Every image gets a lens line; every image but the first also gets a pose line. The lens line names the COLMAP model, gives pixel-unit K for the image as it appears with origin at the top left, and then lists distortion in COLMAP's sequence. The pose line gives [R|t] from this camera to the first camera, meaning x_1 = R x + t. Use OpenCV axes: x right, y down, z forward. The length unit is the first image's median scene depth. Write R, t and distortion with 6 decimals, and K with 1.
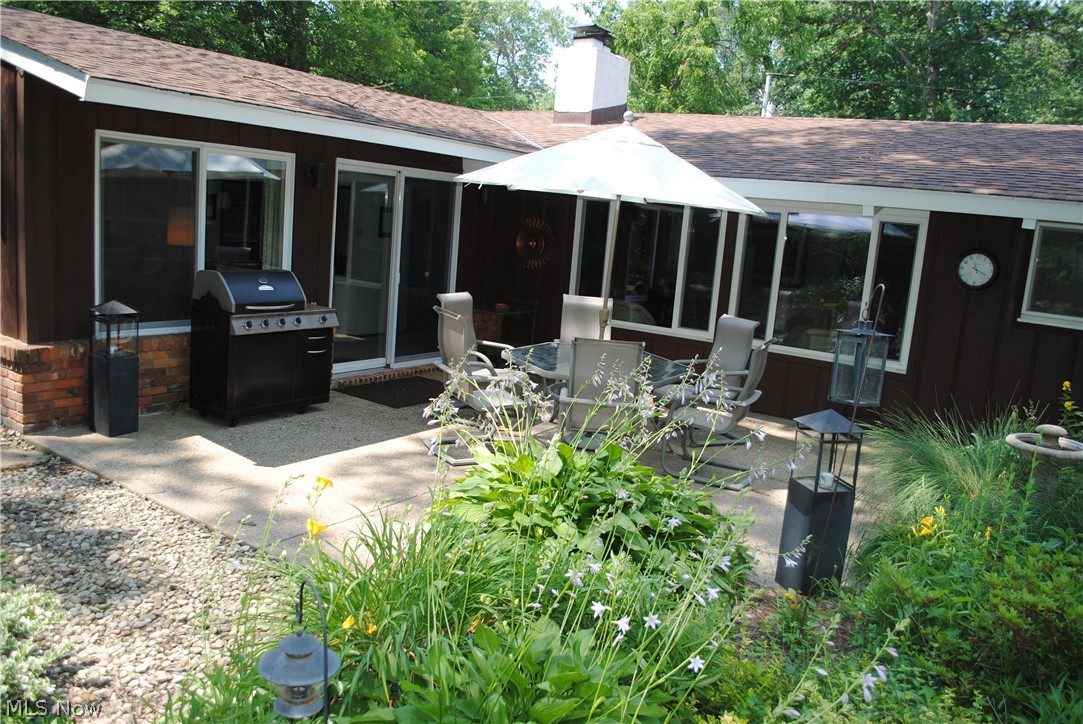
lens RADIAL K [[844.0, 0, 536.2], [0, 844.0, 361.2], [0, 0, 1]] dist [-0.070205, -0.003627]
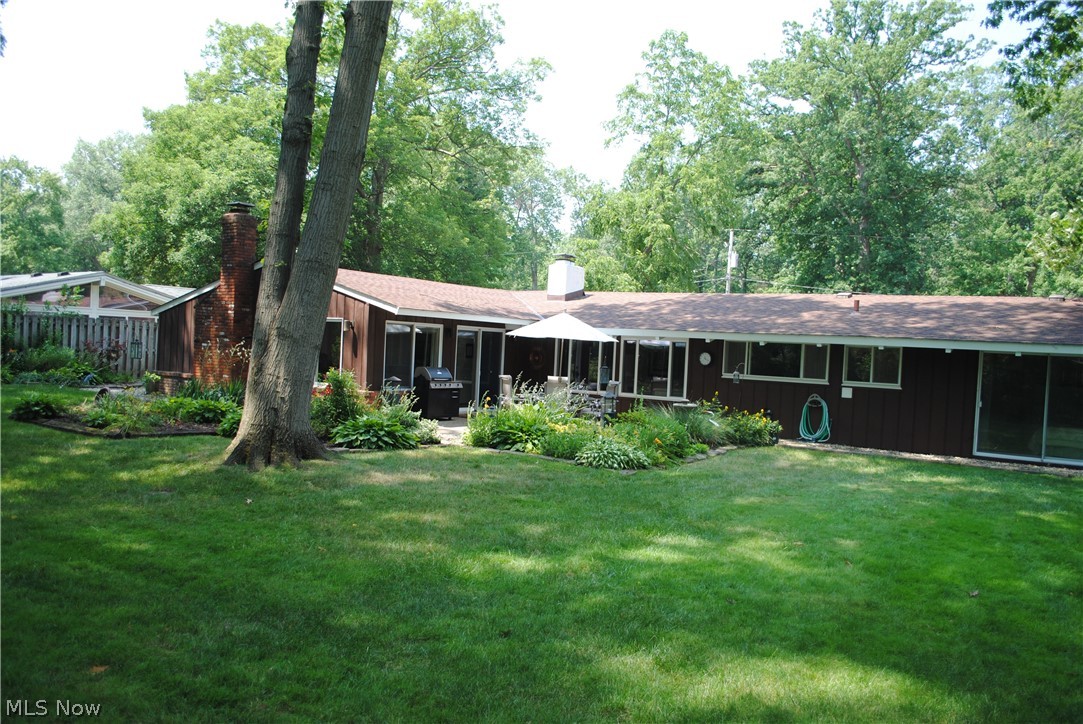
lens RADIAL K [[844.0, 0, 537.7], [0, 844.0, 364.8], [0, 0, 1]] dist [-0.070205, -0.003627]
pose [[0.998994, -0.034539, -0.028598, 0.070474], [0.029833, 0.988058, -0.151170, 0.247037], [0.033478, 0.150165, 0.988094, -1.375349]]
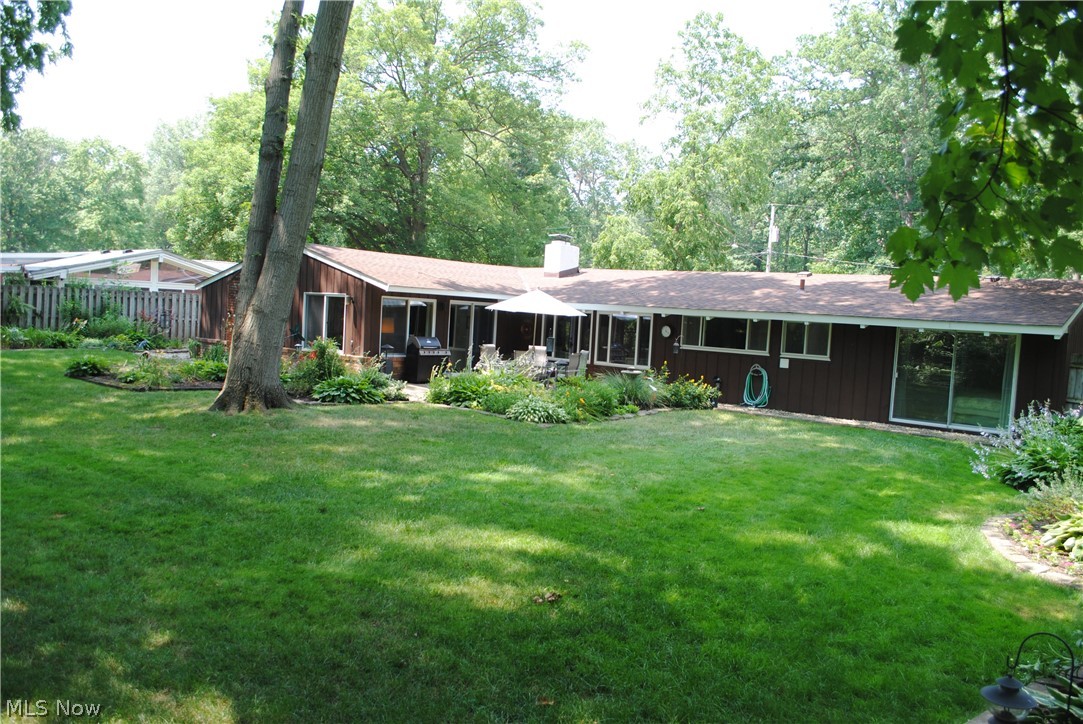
lens RADIAL K [[844.0, 0, 541.5], [0, 844.0, 365.9], [0, 0, 1]] dist [-0.070205, -0.003627]
pose [[0.993133, -0.020884, -0.115111, 0.370288], [0.007329, 0.993111, -0.116949, 0.297072], [0.116761, 0.115303, 0.986444, -1.649362]]
